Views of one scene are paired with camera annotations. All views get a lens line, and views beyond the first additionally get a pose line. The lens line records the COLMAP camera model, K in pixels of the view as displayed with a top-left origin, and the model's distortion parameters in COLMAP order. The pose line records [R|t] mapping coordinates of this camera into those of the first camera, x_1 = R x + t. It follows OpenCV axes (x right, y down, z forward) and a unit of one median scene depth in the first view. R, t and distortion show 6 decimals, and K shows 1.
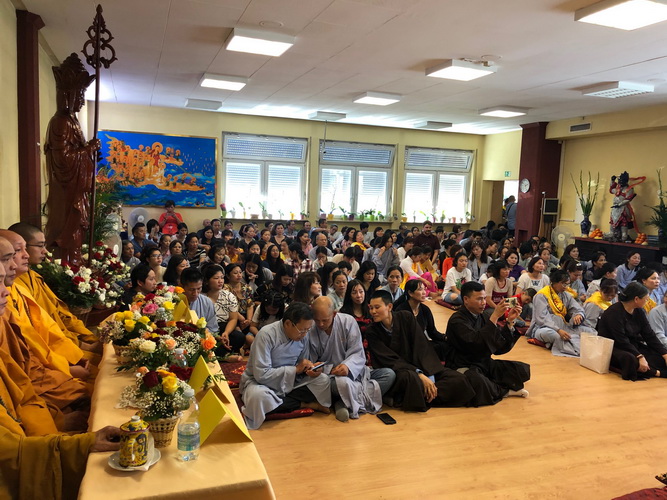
lens RADIAL K [[546.2, 0, 337.6], [0, 546.2, 248.0], [0, 0, 1]] dist [0.014907, -0.005599]
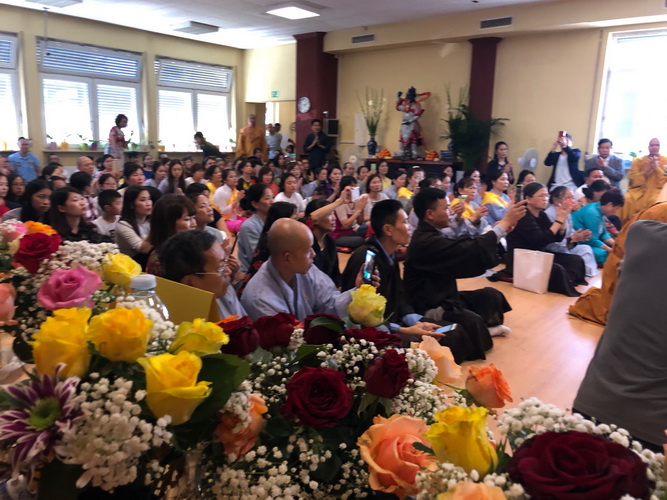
lens RADIAL K [[546.2, 0, 338.6], [0, 546.2, 254.9], [0, 0, 1]] dist [0.014907, -0.005599]
pose [[0.866378, -0.117848, 0.485284, -0.095835], [0.060644, 0.989393, 0.132000, 0.019835], [-0.495693, -0.084932, 0.864335, 0.200300]]
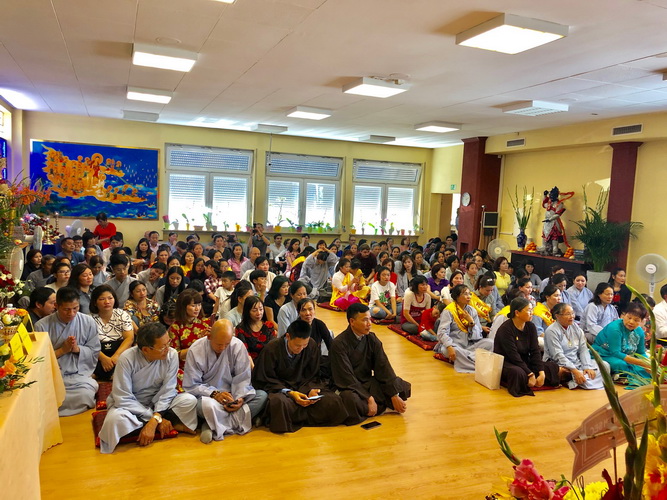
lens RADIAL K [[546.2, 0, 337.6], [0, 546.2, 250.8], [0, 0, 1]] dist [0.014907, -0.005599]
pose [[0.999191, 0.001488, 0.040182, 0.077497], [-0.001047, 0.999939, -0.011018, -0.008156], [-0.040196, 0.010967, 0.999132, -0.002664]]
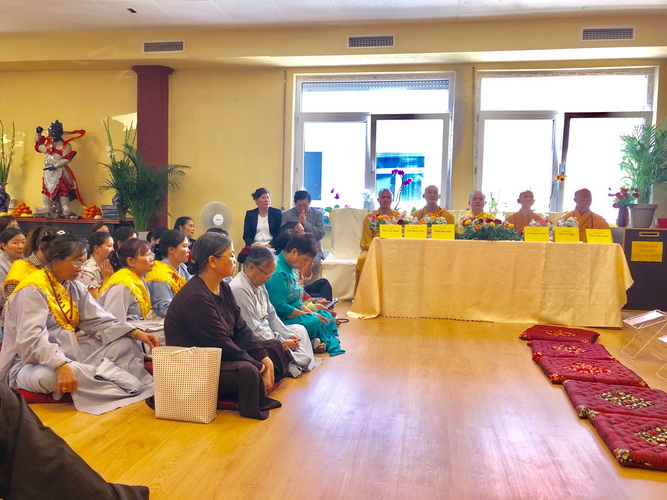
lens RADIAL K [[546.2, 0, 346.2], [0, 546.2, 253.5], [0, 0, 1]] dist [0.014907, -0.005599]
pose [[0.480288, -0.079983, 0.873456, 0.064831], [0.086427, 0.995303, 0.043617, 0.035511], [-0.872842, 0.054541, 0.484945, 0.330797]]
